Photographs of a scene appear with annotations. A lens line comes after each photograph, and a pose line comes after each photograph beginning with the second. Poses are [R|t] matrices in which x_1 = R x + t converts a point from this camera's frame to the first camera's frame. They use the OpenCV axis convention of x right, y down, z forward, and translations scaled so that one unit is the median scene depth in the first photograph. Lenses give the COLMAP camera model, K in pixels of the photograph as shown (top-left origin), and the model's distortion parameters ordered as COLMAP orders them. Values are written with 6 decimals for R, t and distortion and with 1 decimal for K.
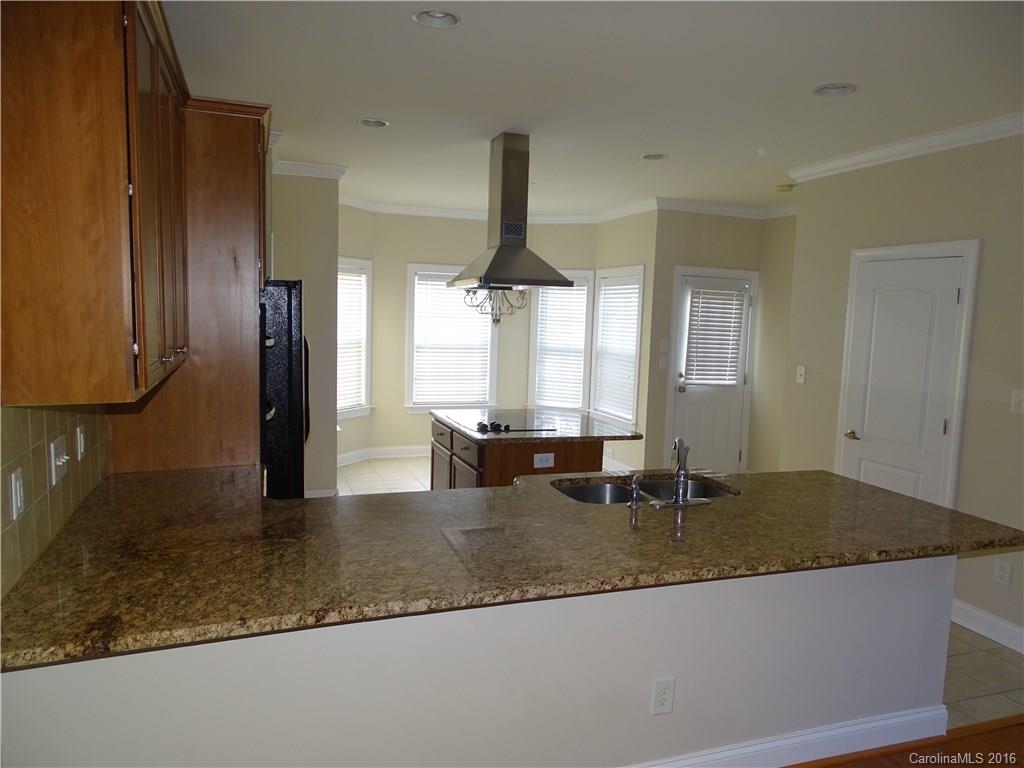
lens RADIAL K [[732.2, 0, 512.0], [0, 732.2, 384.0], [0, 0, 1]] dist [-0.008366, -0.002974]
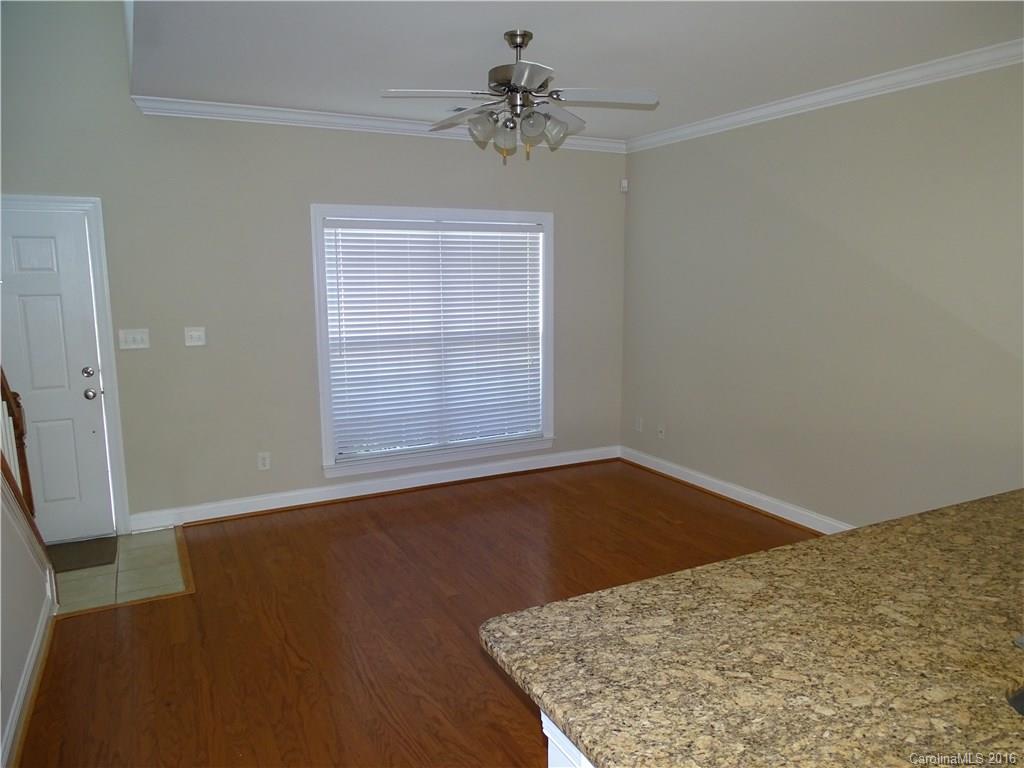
lens RADIAL K [[732.2, 0, 512.0], [0, 732.2, 384.0], [0, 0, 1]] dist [-0.008366, -0.002974]
pose [[-0.989468, -0.011675, -0.144279, 0.839740], [-0.046605, 0.969361, 0.241178, -0.153652], [0.137043, 0.245362, -0.959696, 1.666427]]
